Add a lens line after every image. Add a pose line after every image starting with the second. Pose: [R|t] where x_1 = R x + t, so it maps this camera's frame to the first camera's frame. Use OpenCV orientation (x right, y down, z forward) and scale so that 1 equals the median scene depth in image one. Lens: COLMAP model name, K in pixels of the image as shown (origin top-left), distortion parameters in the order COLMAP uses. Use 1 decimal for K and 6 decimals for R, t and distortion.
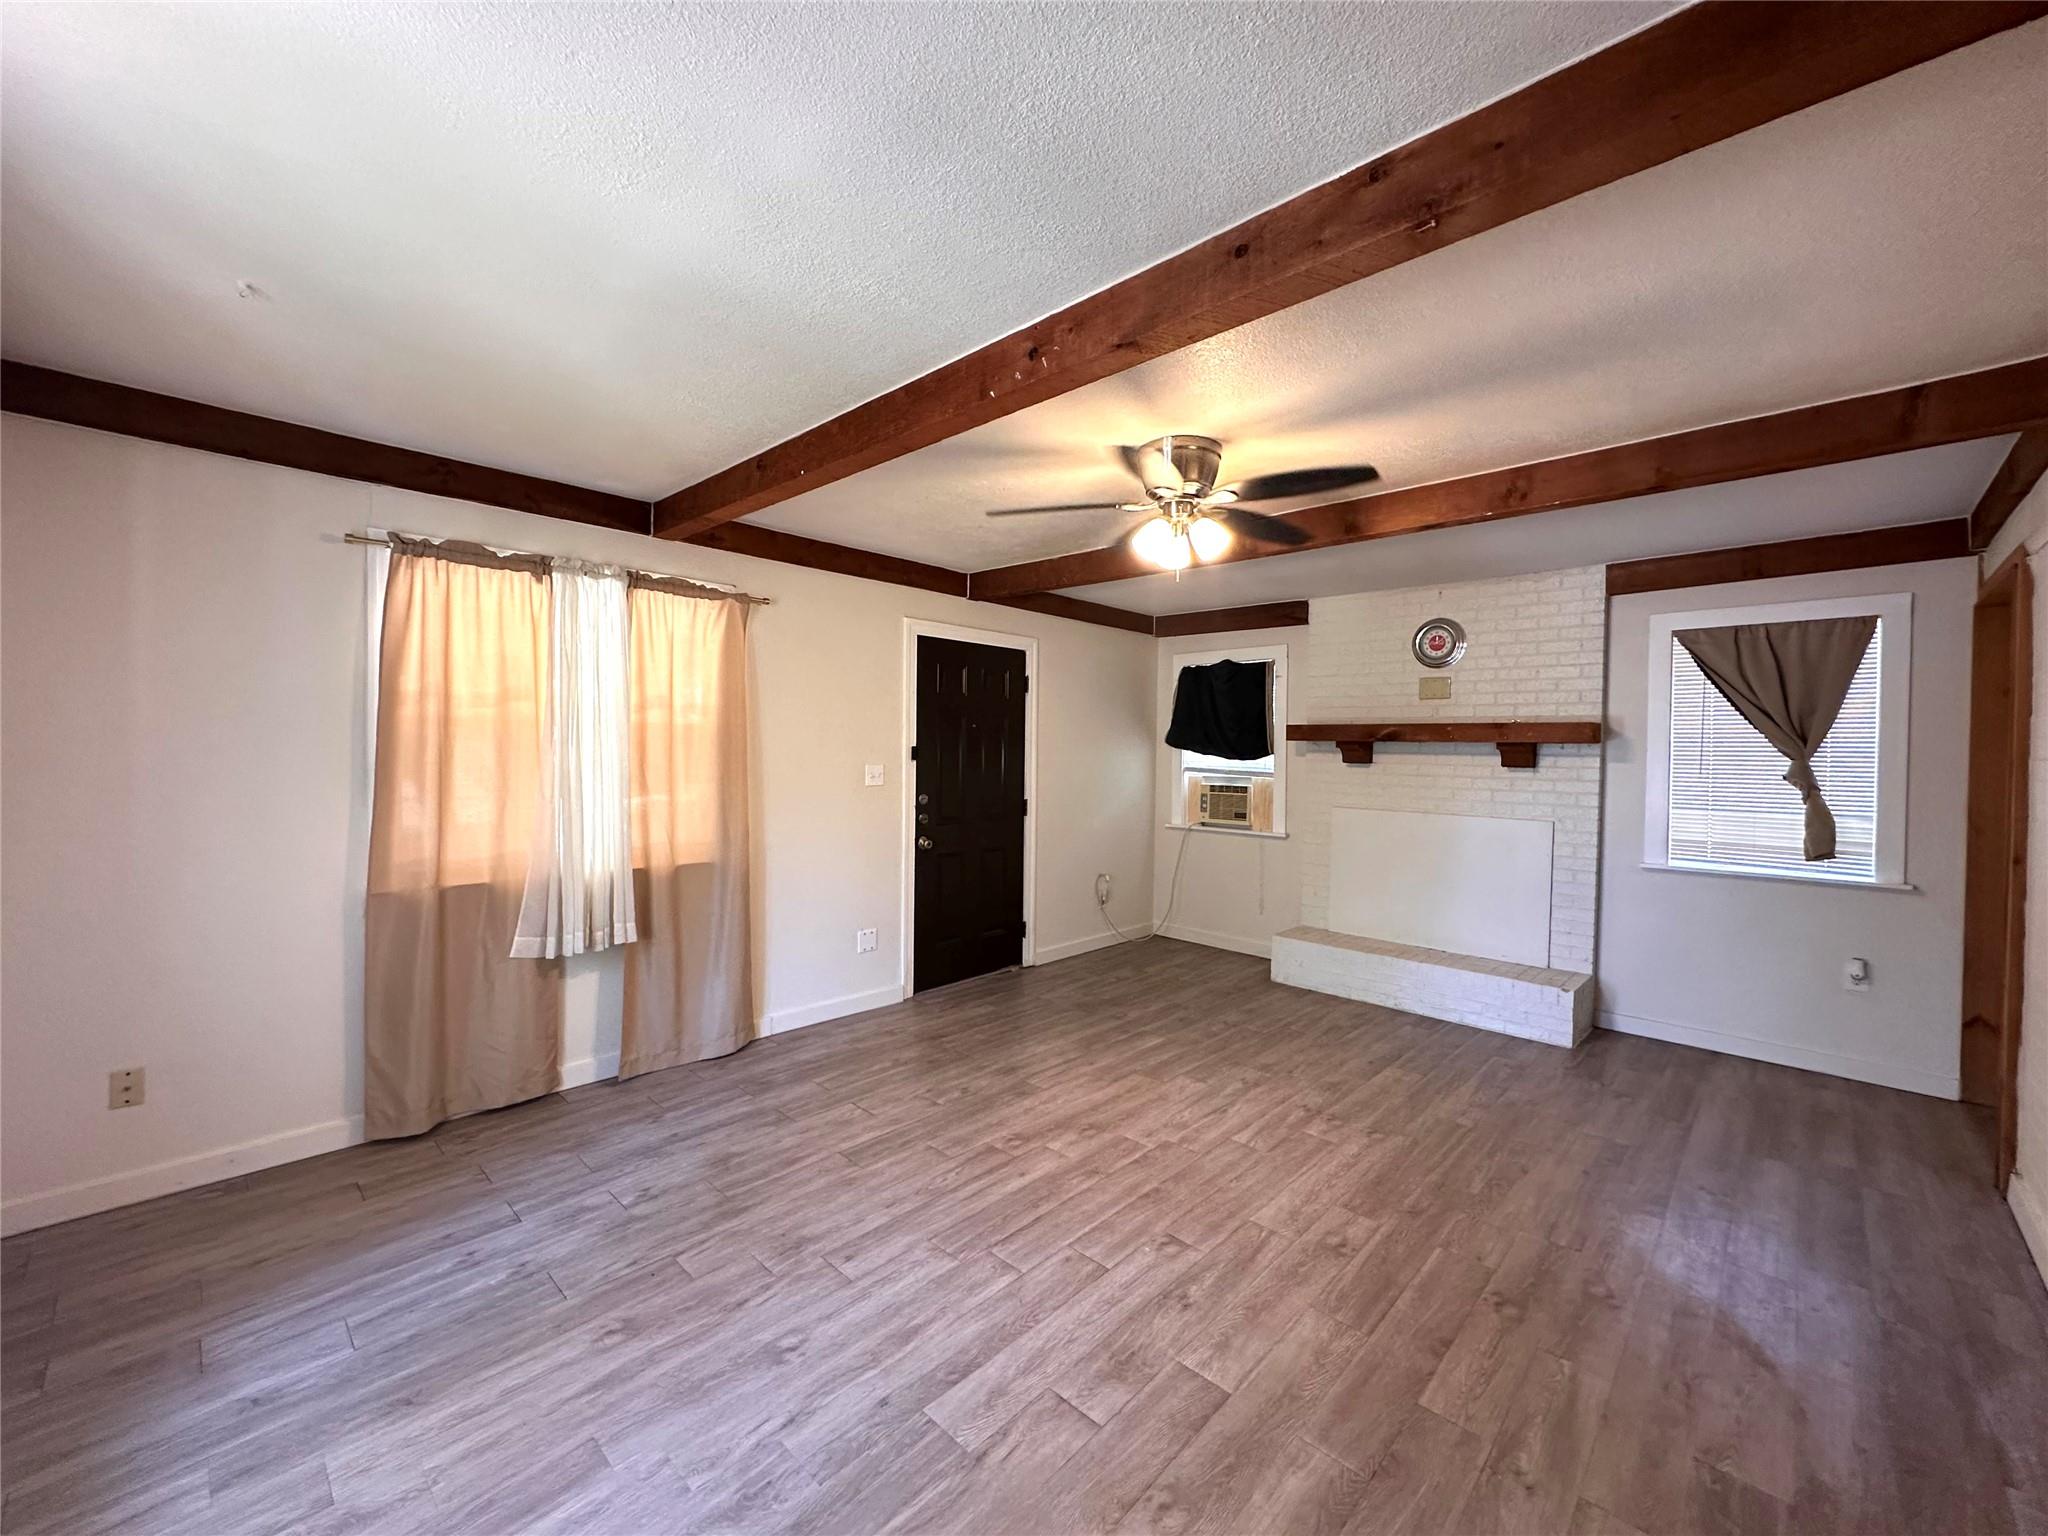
lens RADIAL K [[827.0, 0, 1015.8], [0, 827.0, 761.9], [0, 0, 1]] dist [-0.007415, 0.000695]
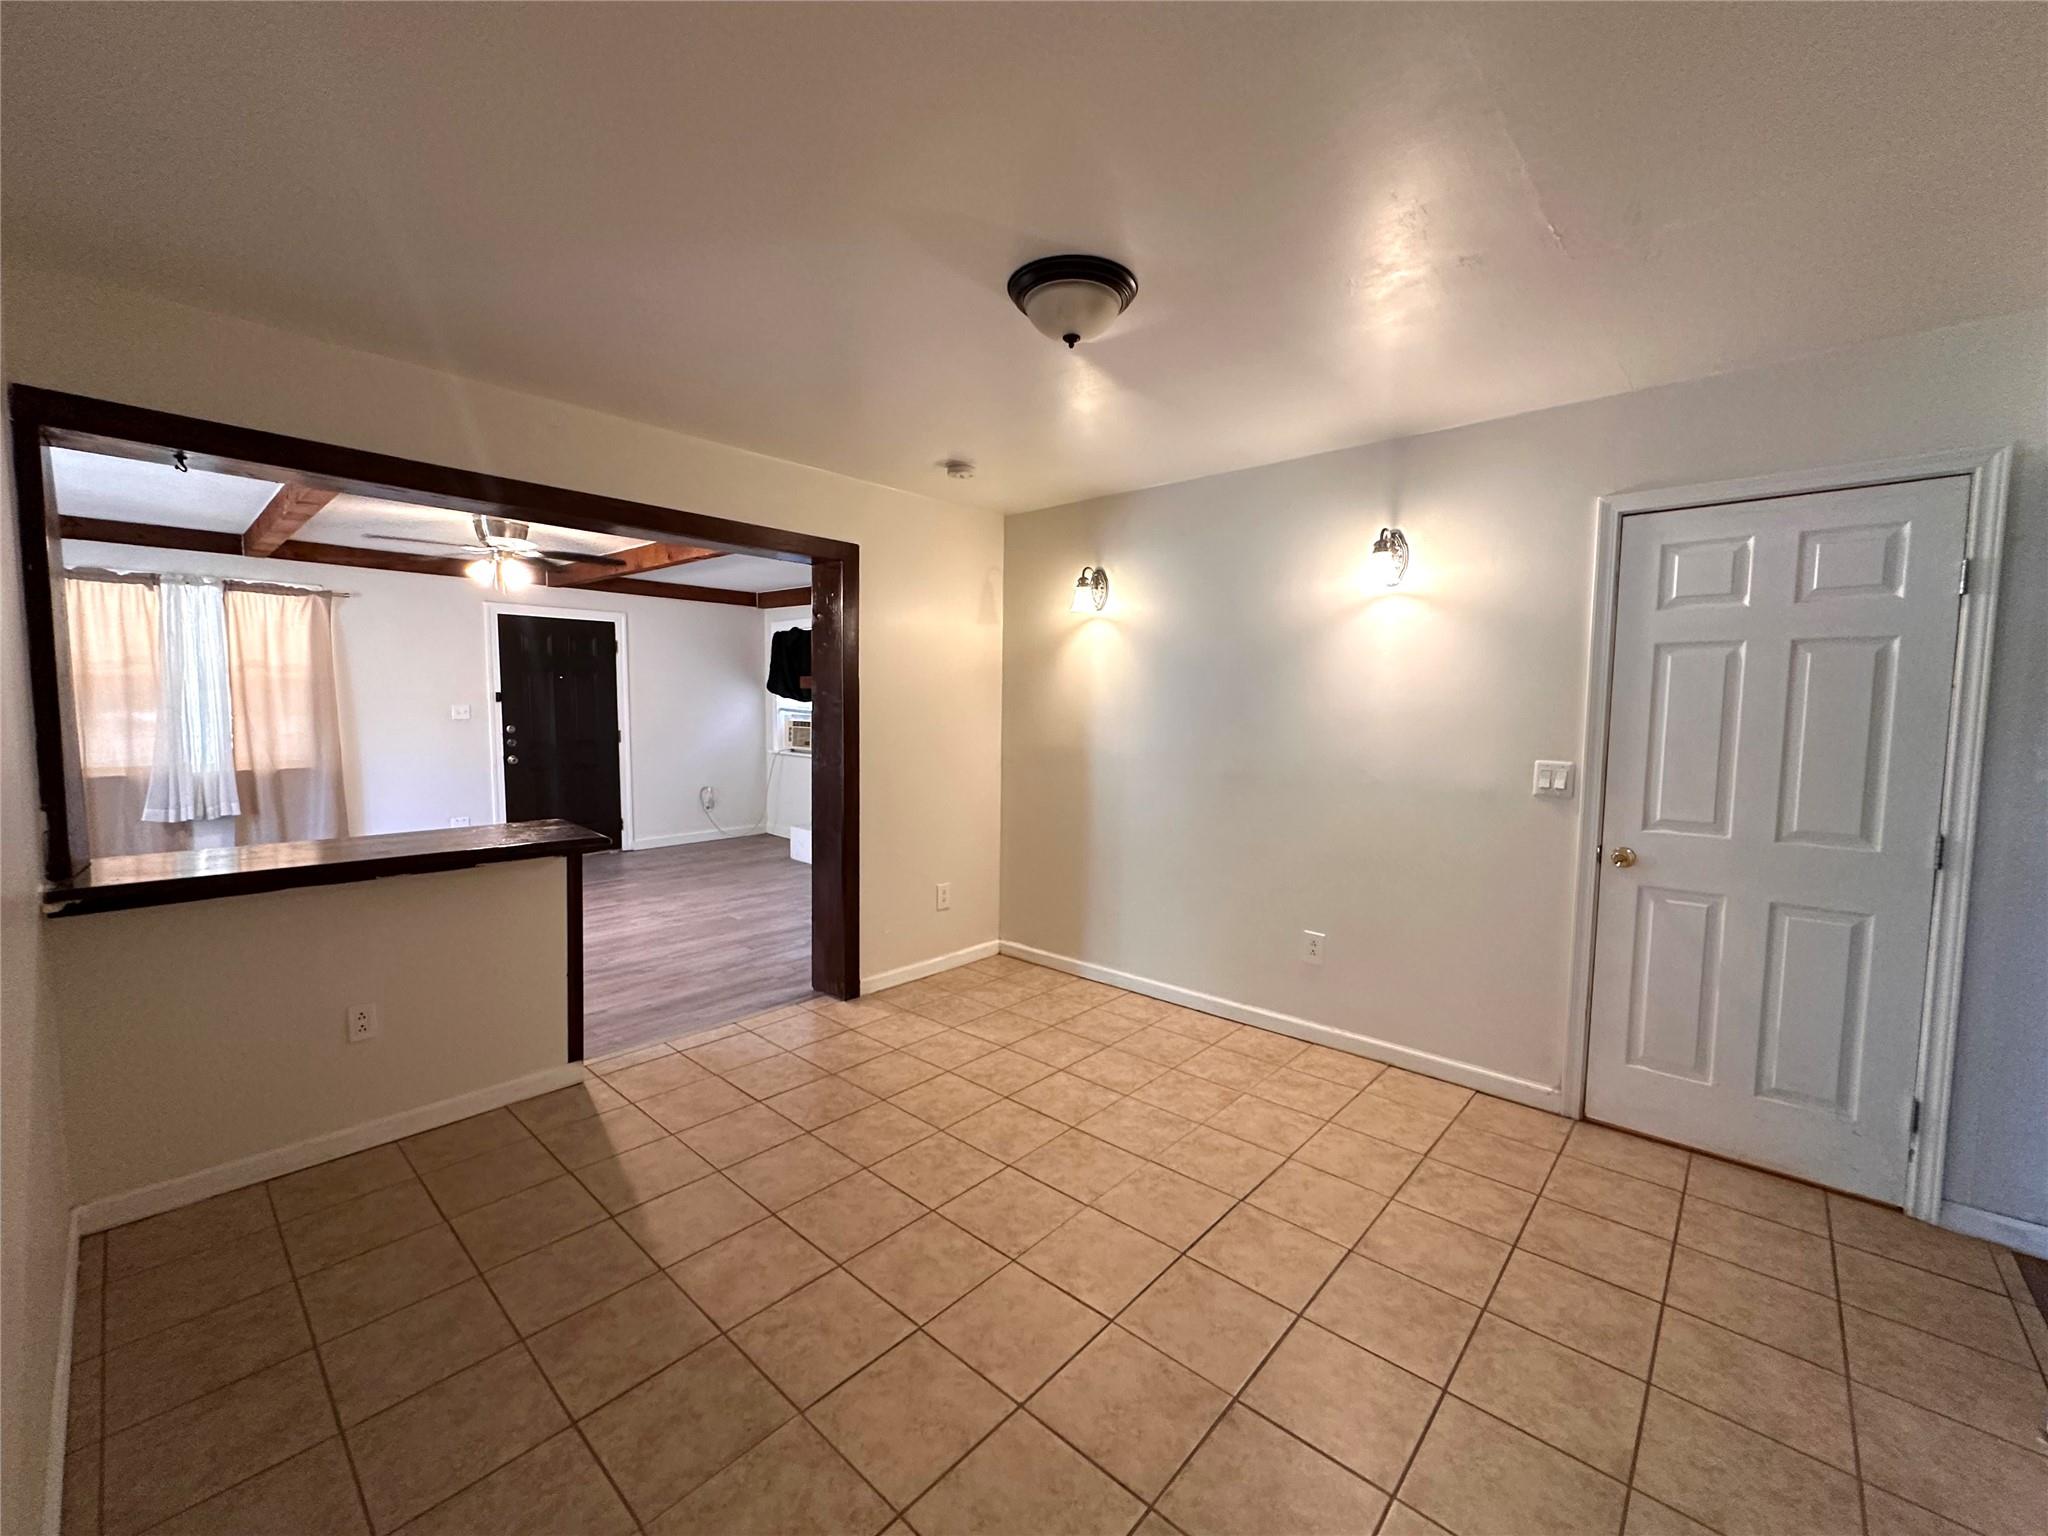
lens RADIAL K [[827.0, 0, 1017.5], [0, 827.0, 759.4], [0, 0, 1]] dist [-0.007415, 0.000695]
pose [[0.999432, -0.003918, 0.033460, 0.863523], [0.001844, 0.998088, 0.061780, 0.012398], [-0.033638, -0.061684, 0.997529, -0.549848]]
